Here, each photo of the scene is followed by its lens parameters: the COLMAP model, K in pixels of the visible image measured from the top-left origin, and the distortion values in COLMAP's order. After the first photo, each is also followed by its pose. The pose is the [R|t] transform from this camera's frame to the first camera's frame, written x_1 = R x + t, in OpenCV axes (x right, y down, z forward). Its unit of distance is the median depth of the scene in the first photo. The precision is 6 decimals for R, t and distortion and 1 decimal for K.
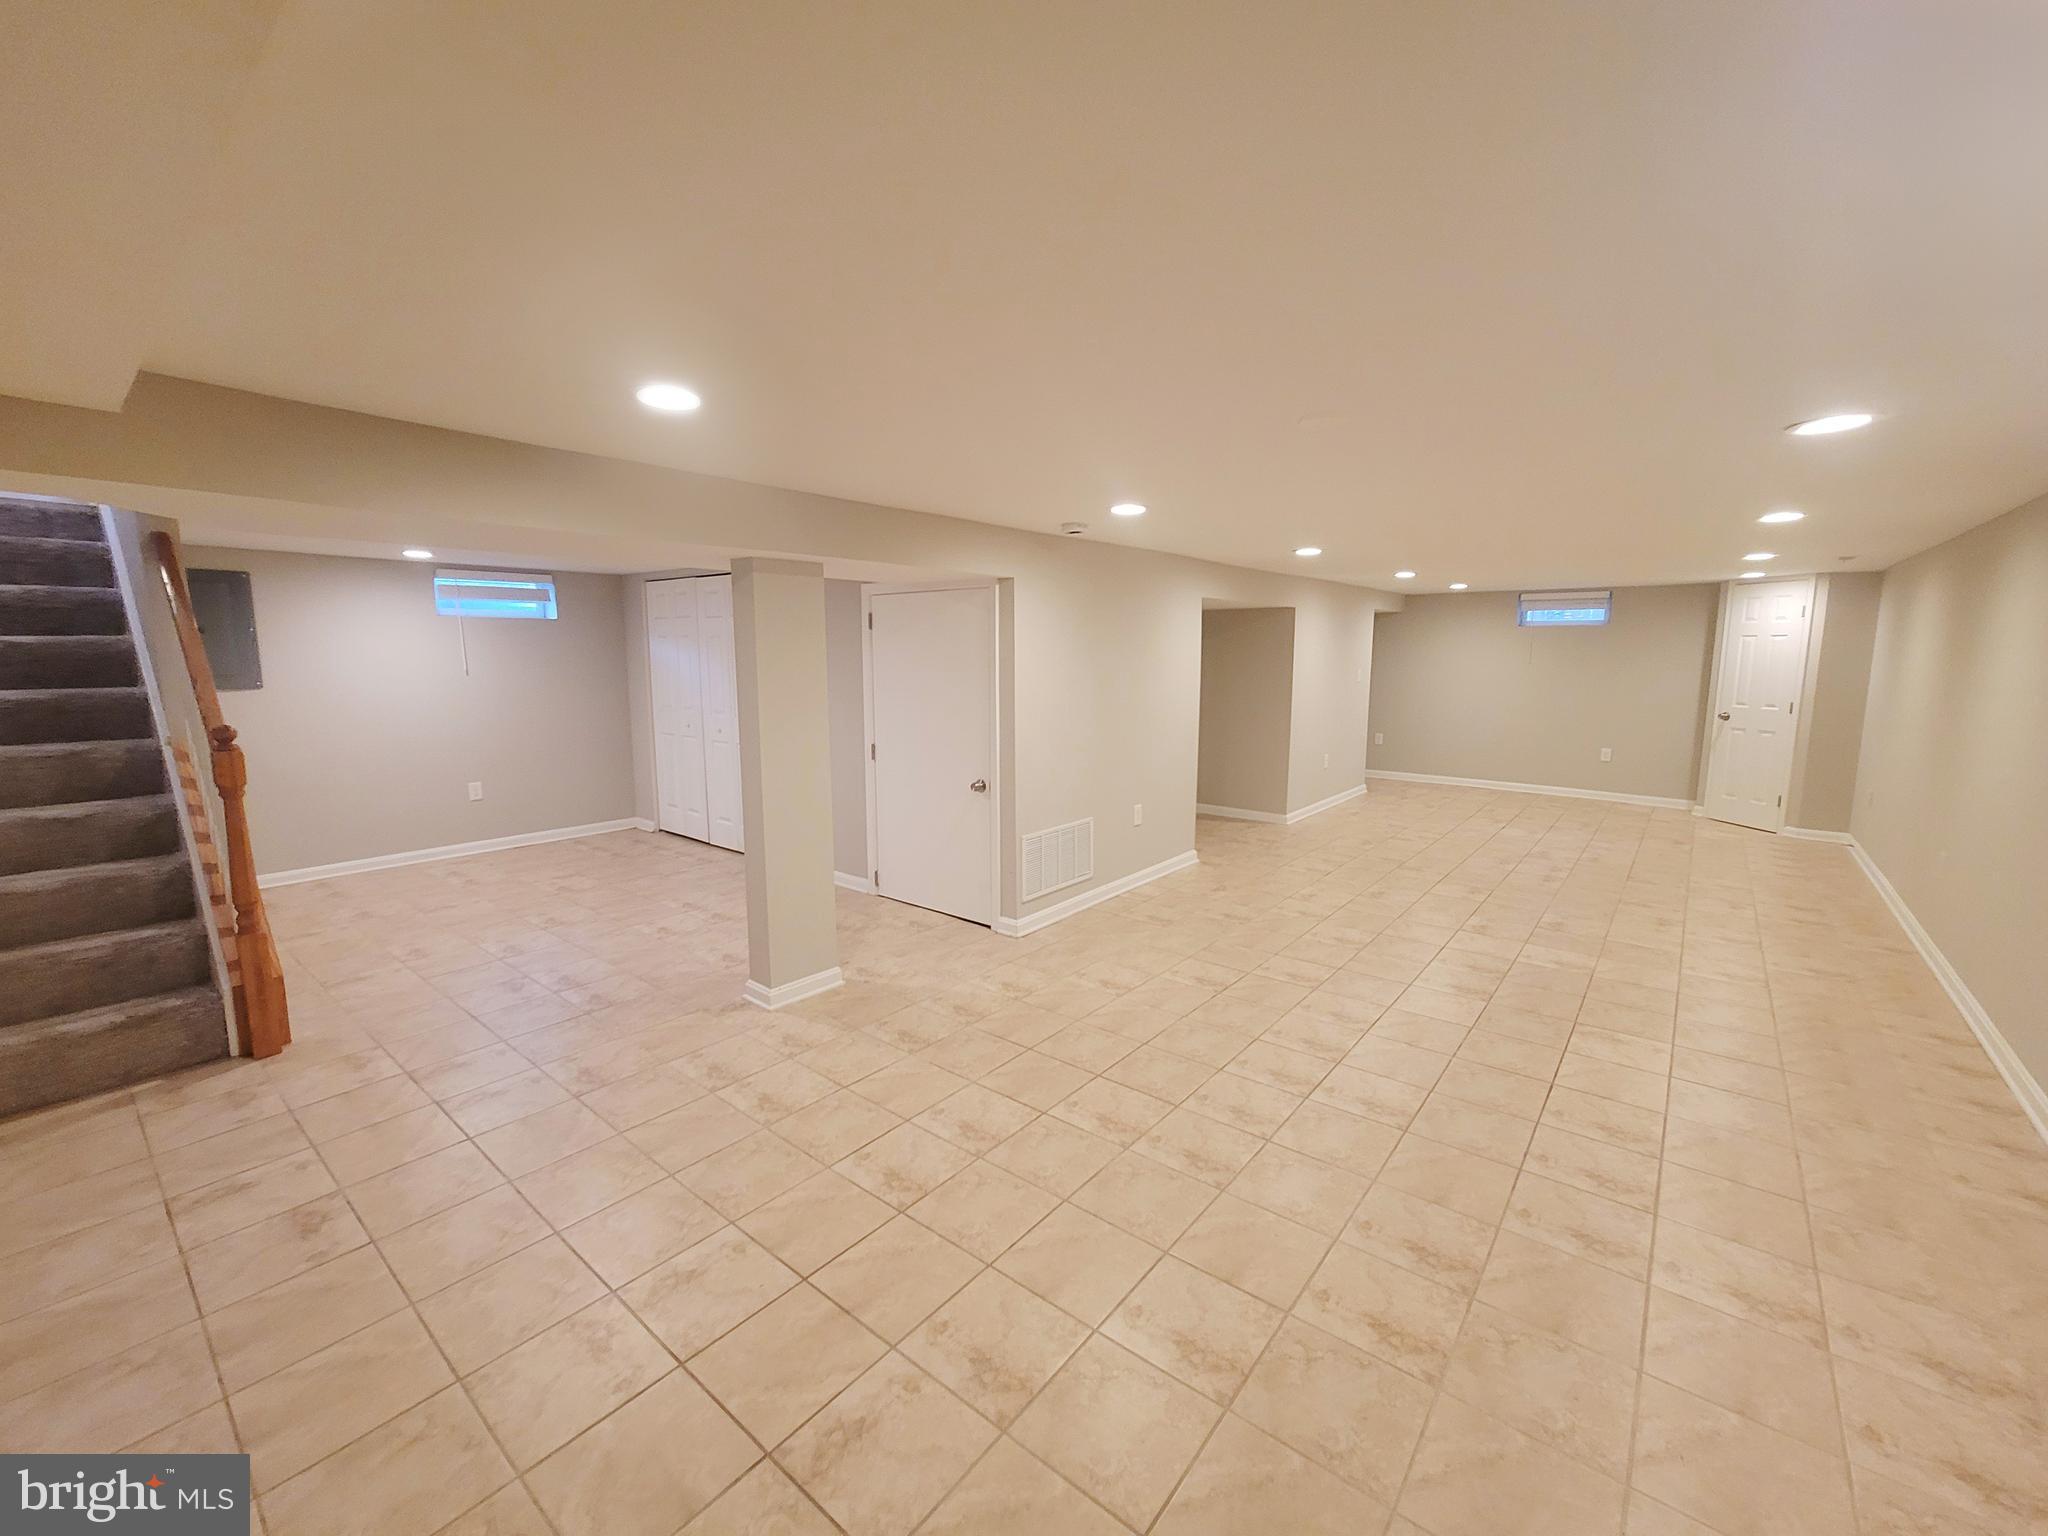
lens RADIAL K [[837.1, 0, 1021.5], [0, 837.1, 766.0], [0, 0, 1]] dist [-0.006964, -0.000059]
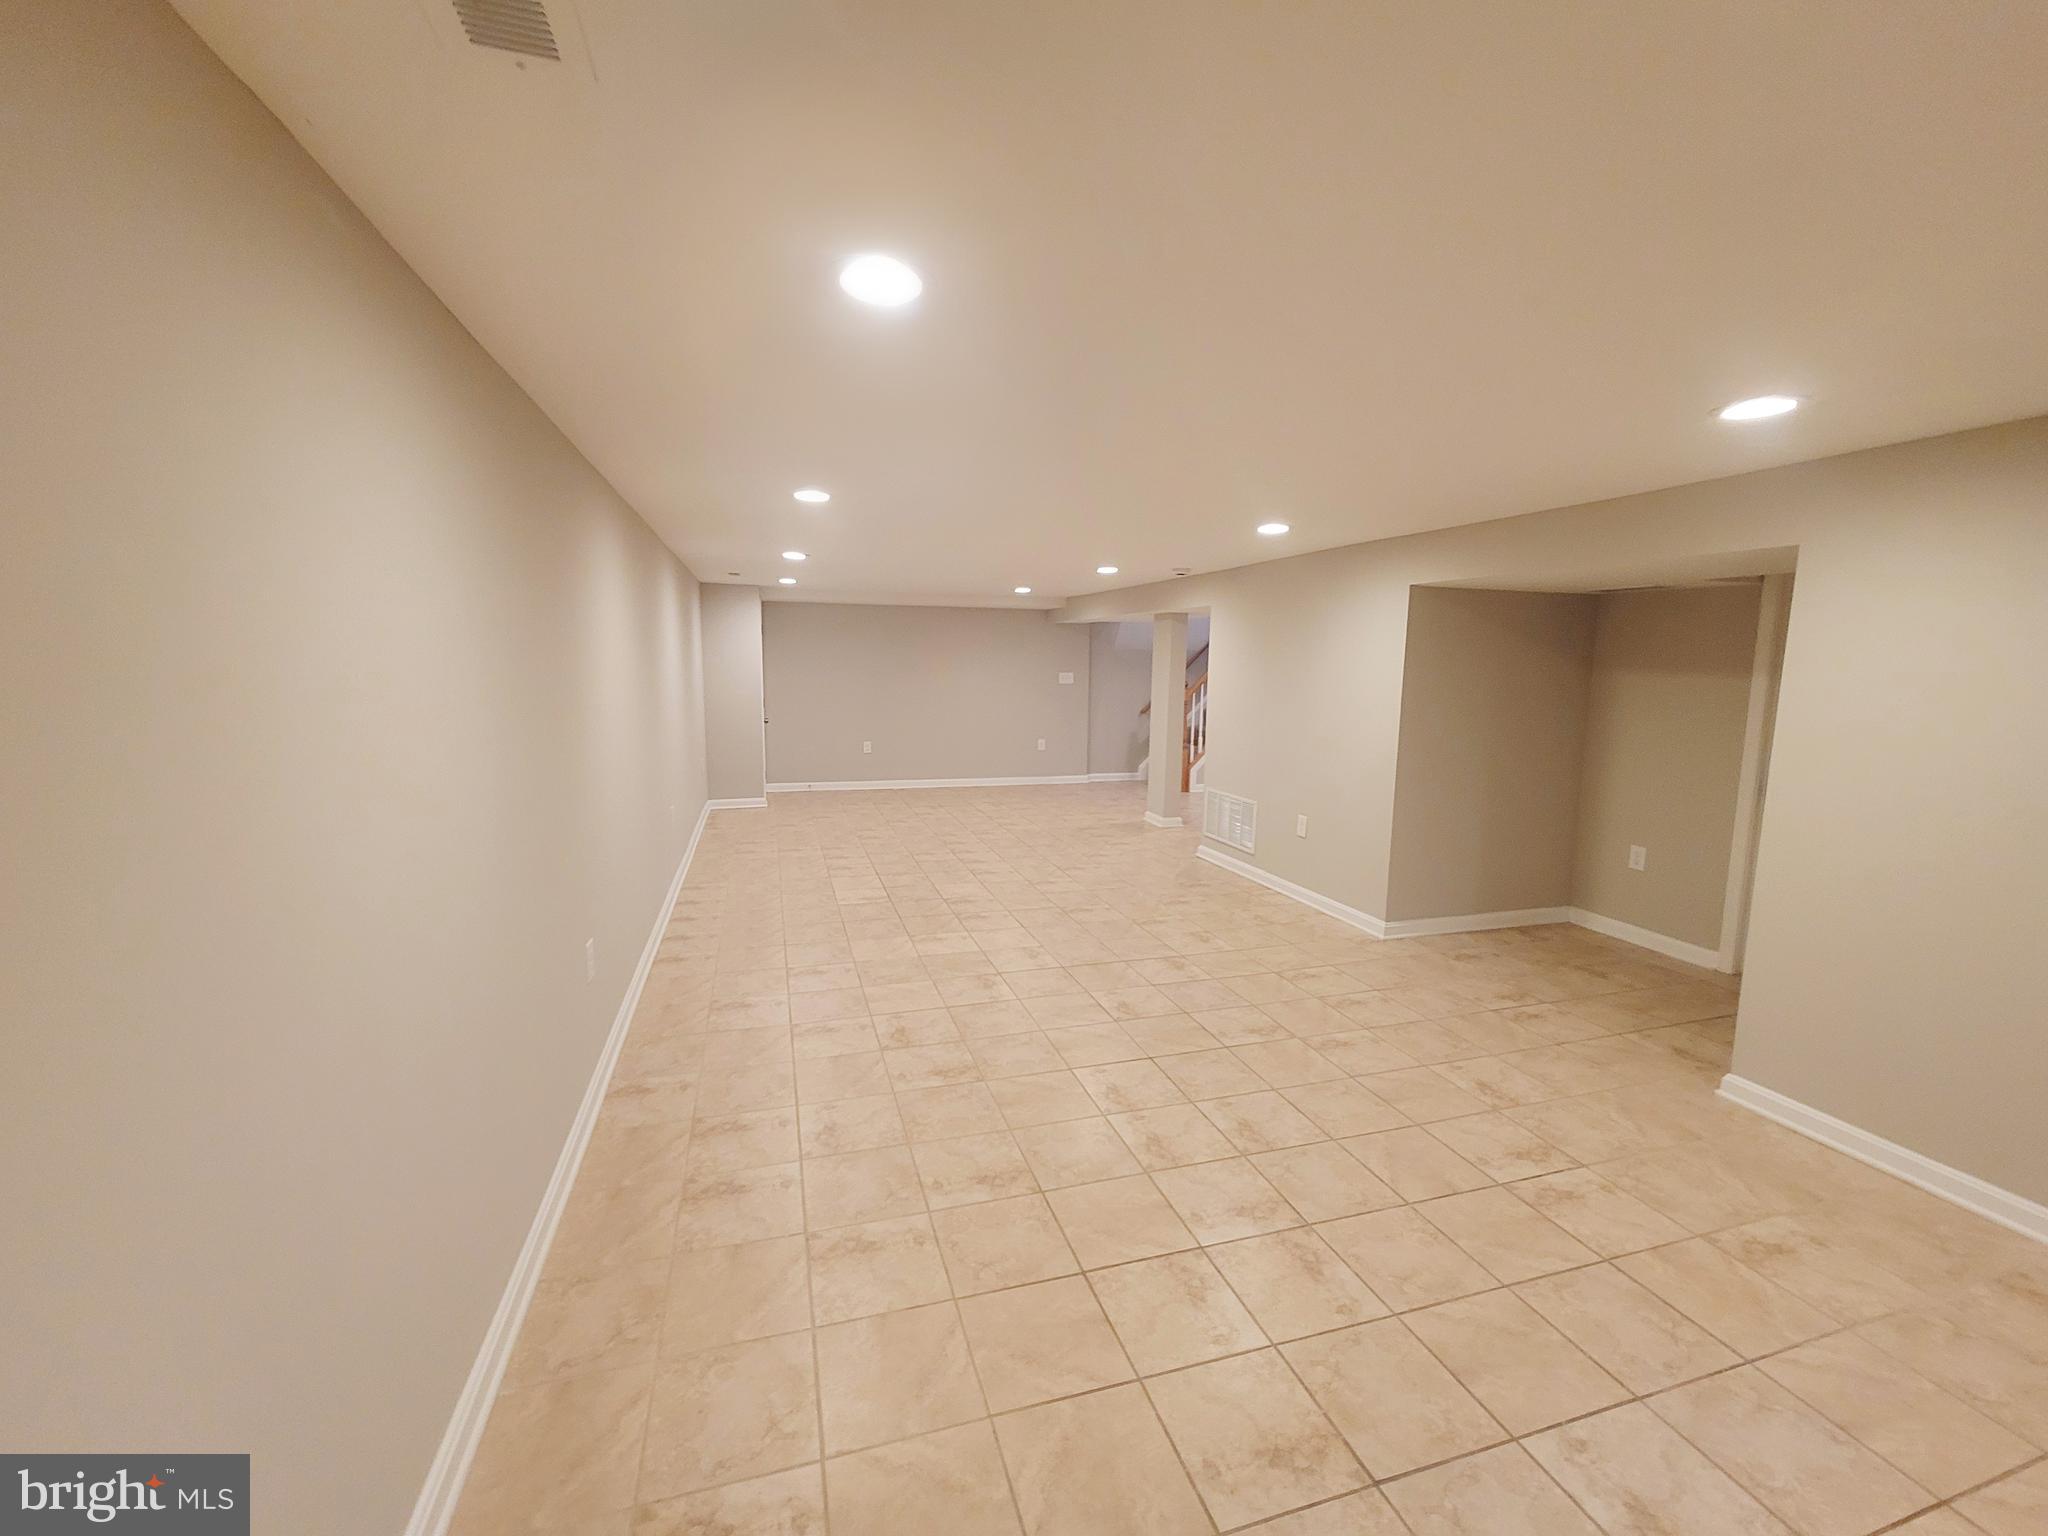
lens RADIAL K [[837.1, 0, 1021.5], [0, 837.1, 766.0], [0, 0, 1]] dist [-0.006964, -0.000059]
pose [[-0.557626, 0.095461, -0.824585, 1.381016], [-0.126704, 0.971937, 0.198203, -0.198724], [0.820365, 0.215001, -0.529882, 1.529523]]
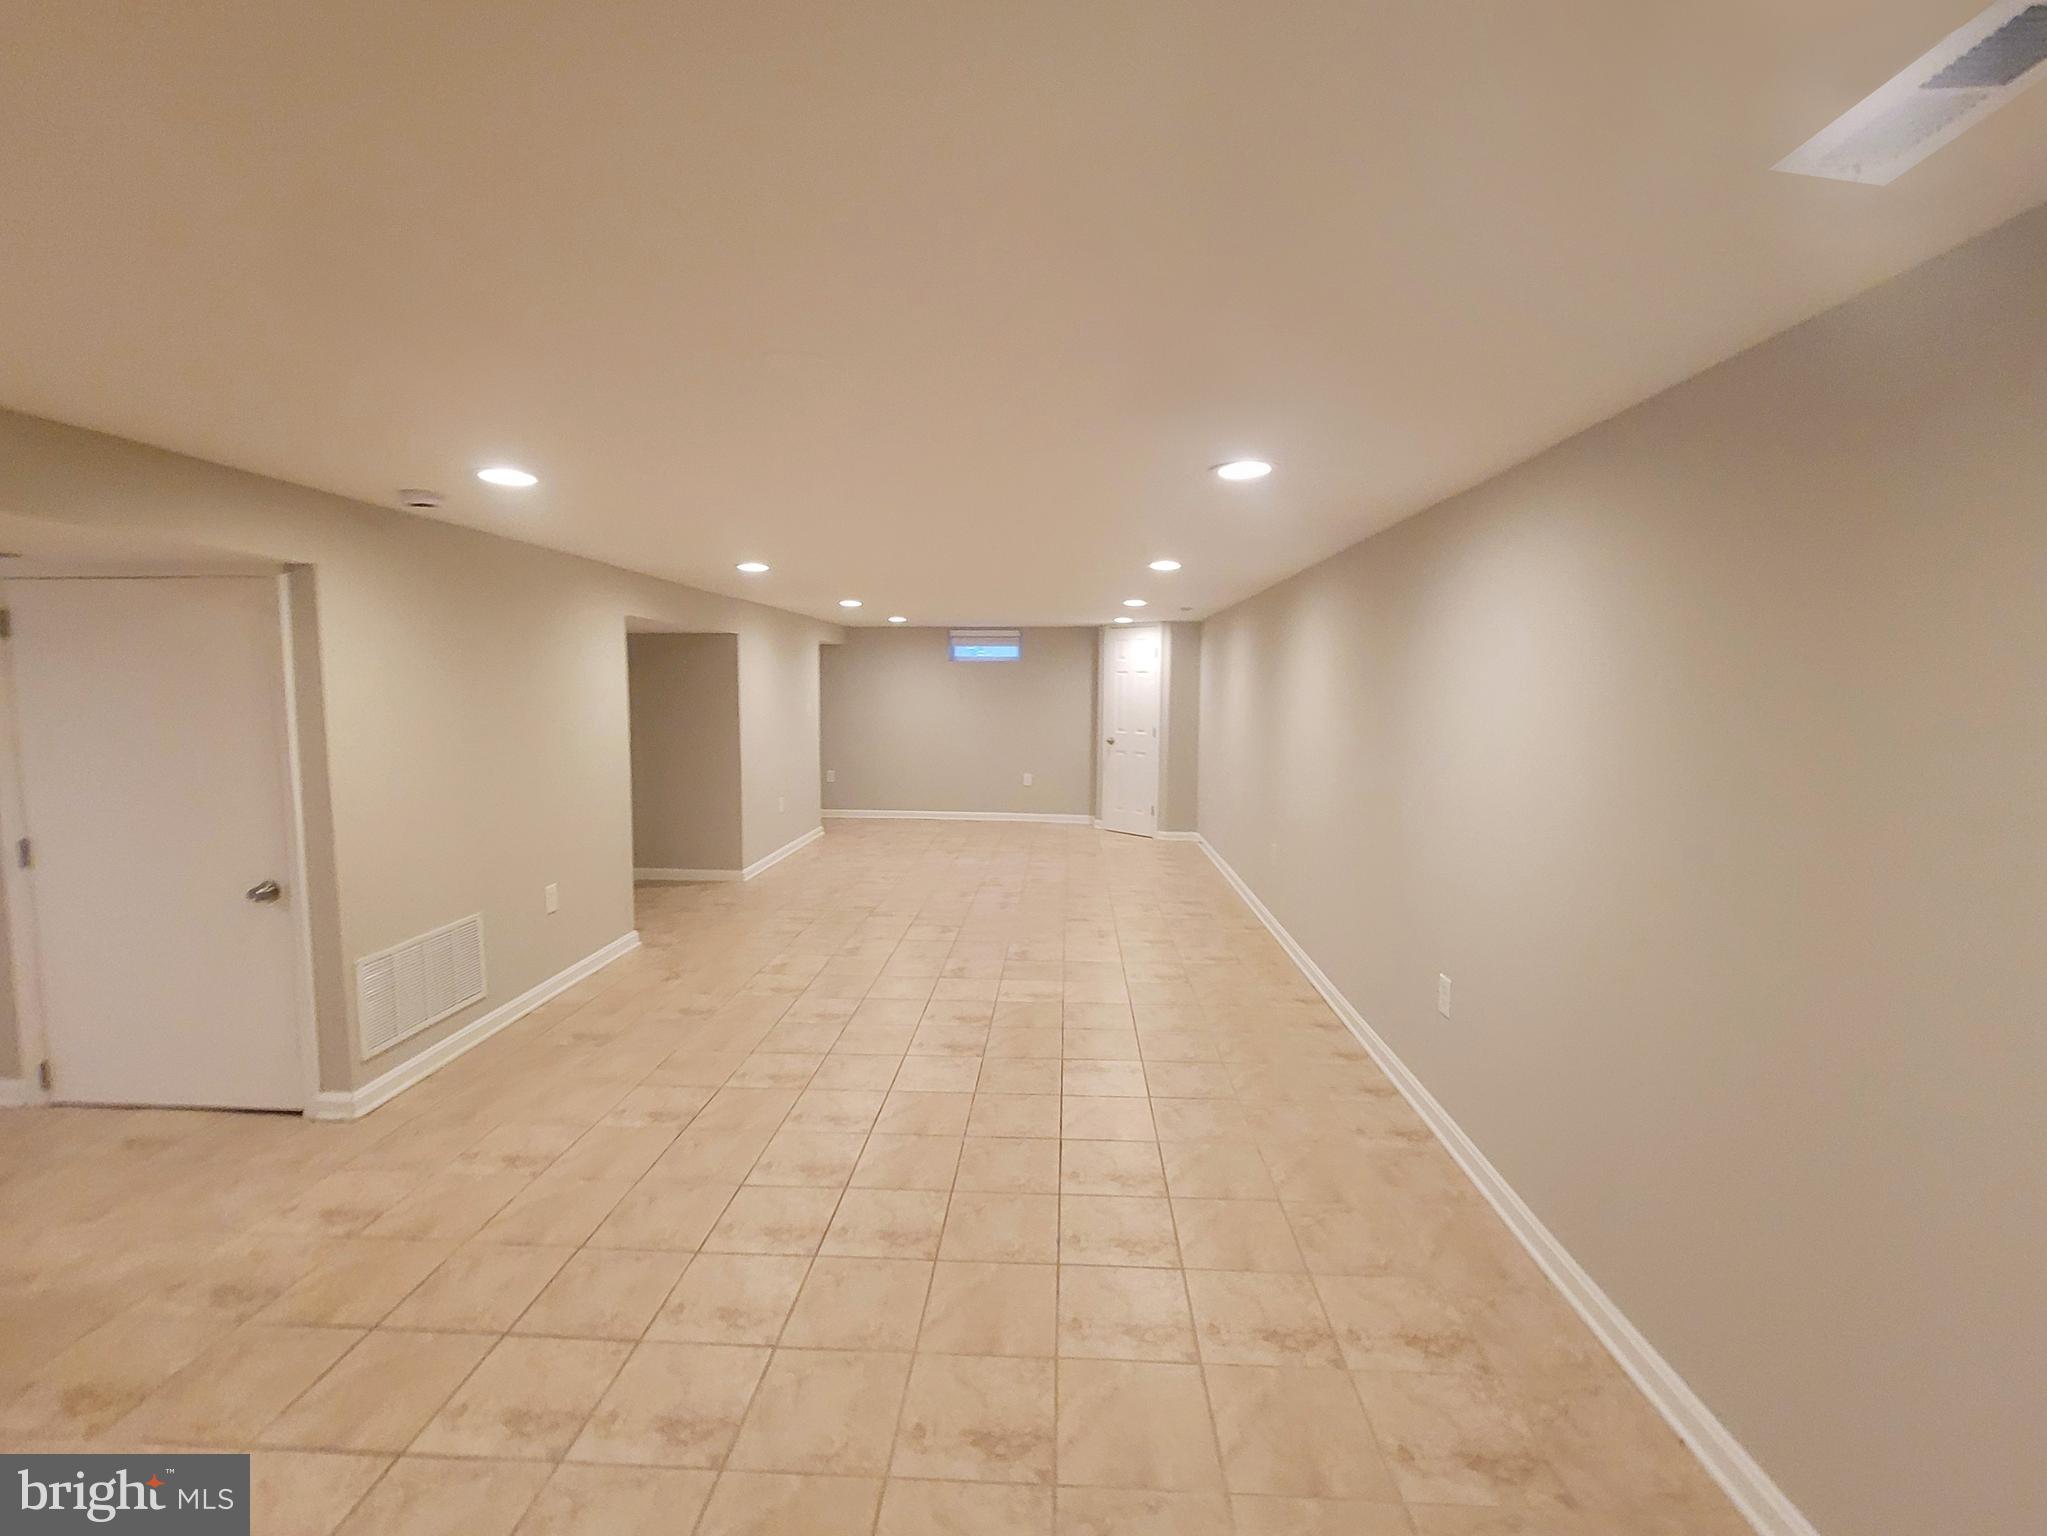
lens RADIAL K [[899.6, 0, 1023.5], [0, 899.6, 768.0], [0, 0, 1]] dist [-0.013224, 0.005974]
pose [[0.810260, -0.049209, 0.584001, 0.022183], [0.075698, 0.996909, -0.021025, -0.011073], [-0.581161, 0.061243, 0.811481, 0.118045]]
